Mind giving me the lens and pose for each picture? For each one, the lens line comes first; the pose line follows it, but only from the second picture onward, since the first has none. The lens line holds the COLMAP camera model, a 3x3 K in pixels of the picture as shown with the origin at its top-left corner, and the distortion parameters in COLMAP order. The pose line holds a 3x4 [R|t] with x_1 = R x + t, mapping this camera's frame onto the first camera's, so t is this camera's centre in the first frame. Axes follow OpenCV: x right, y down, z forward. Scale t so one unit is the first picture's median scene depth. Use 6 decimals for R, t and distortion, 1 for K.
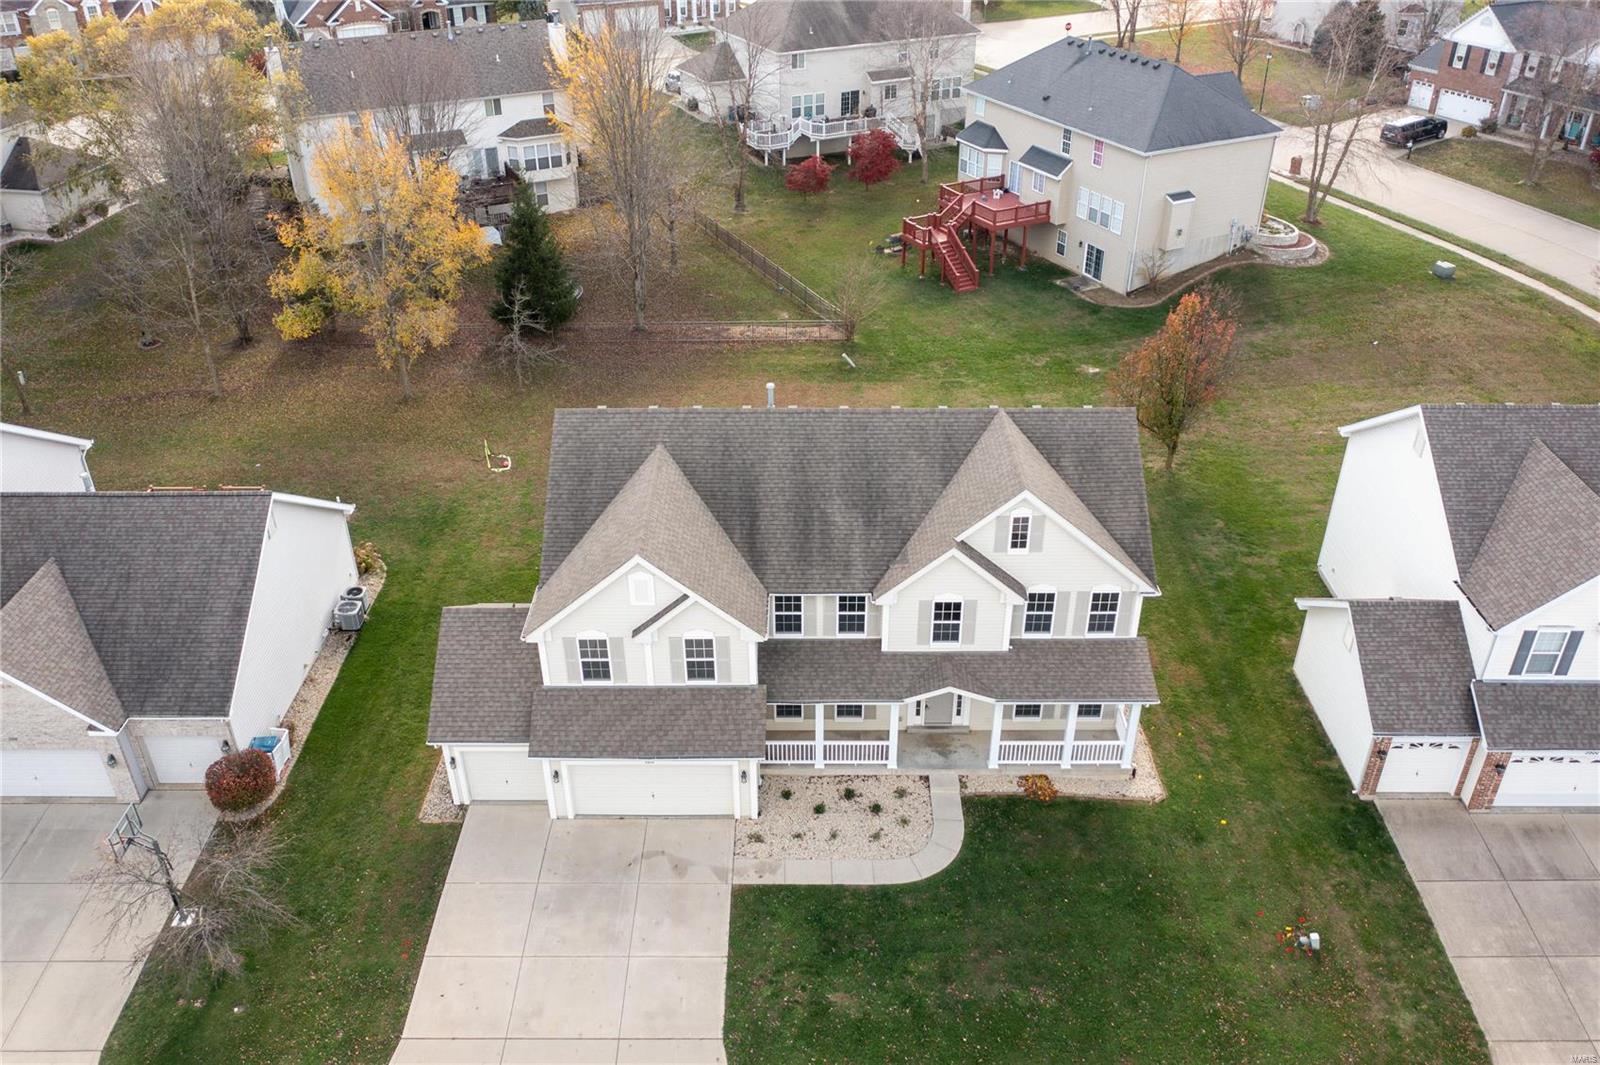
lens RADIAL K [[1266.8, 0, 799.3], [0, 1266.8, 537.2], [0, 0, 1]] dist [-0.014855, 0.004703]
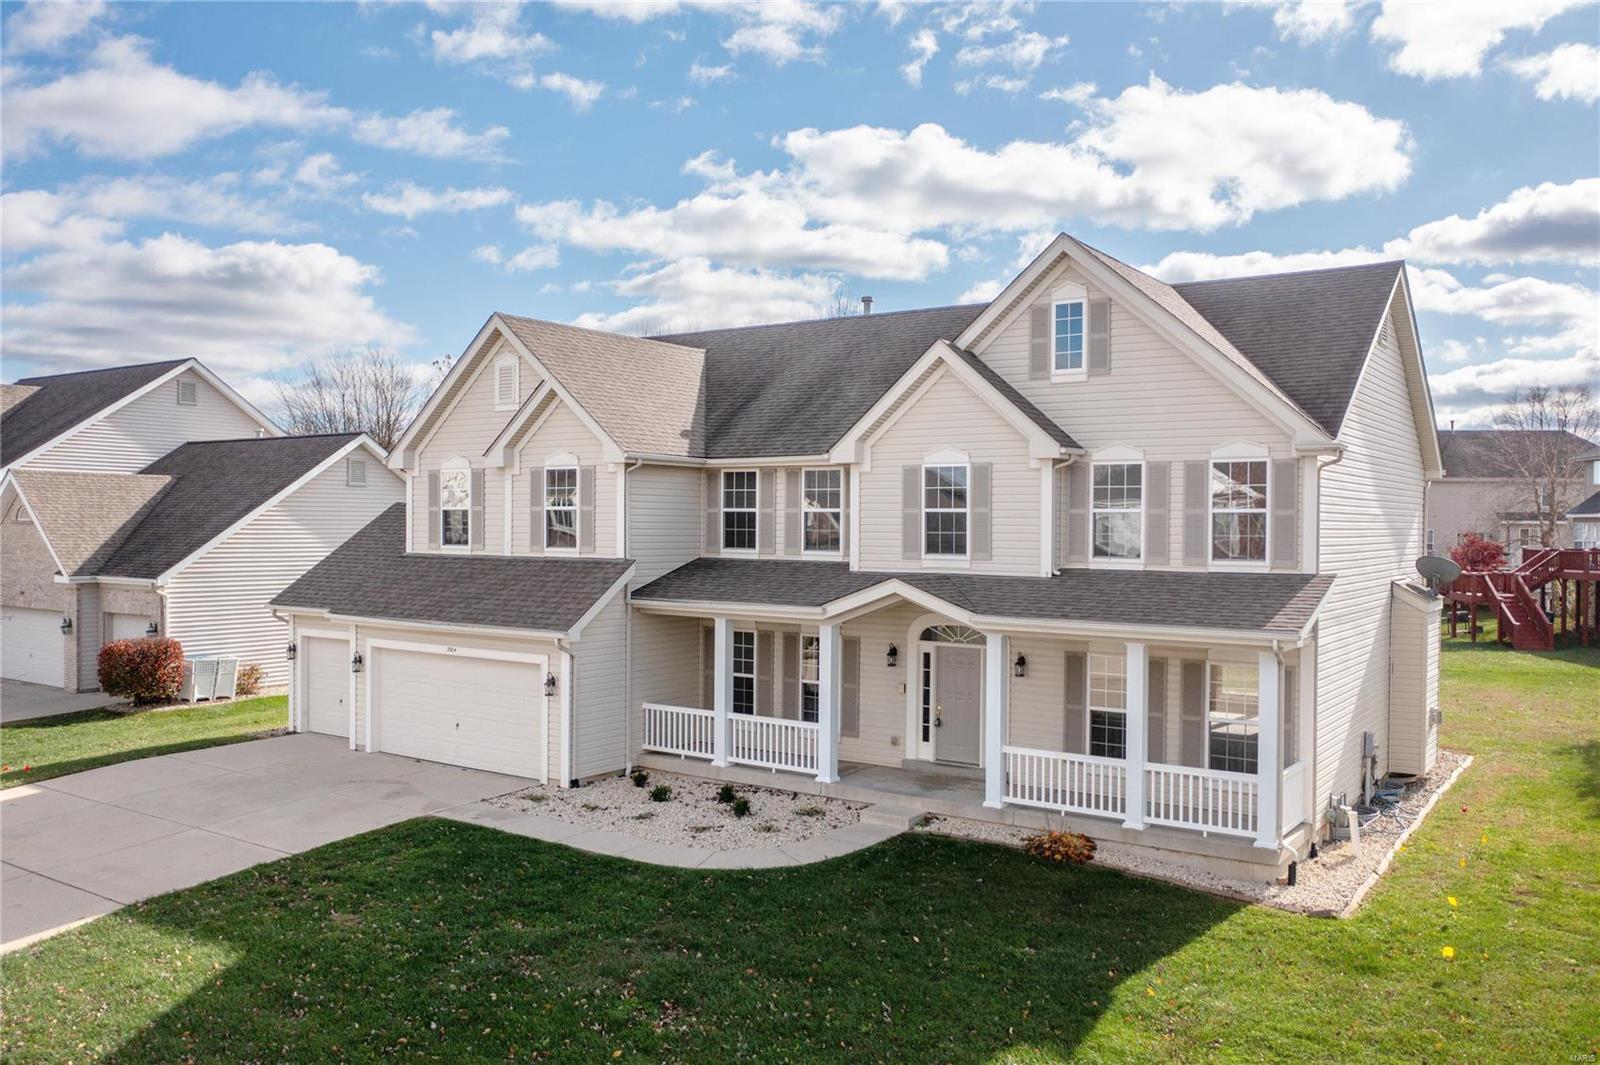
lens RADIAL K [[1266.8, 0, 801.2], [0, 1266.8, 535.5], [0, 0, 1]] dist [-0.014855, 0.004703]
pose [[0.823595, 0.016714, -0.566933, 0.389975], [-0.309551, 0.850815, -0.424609, 0.341694], [0.475258, 0.525200, 0.705900, 0.583044]]
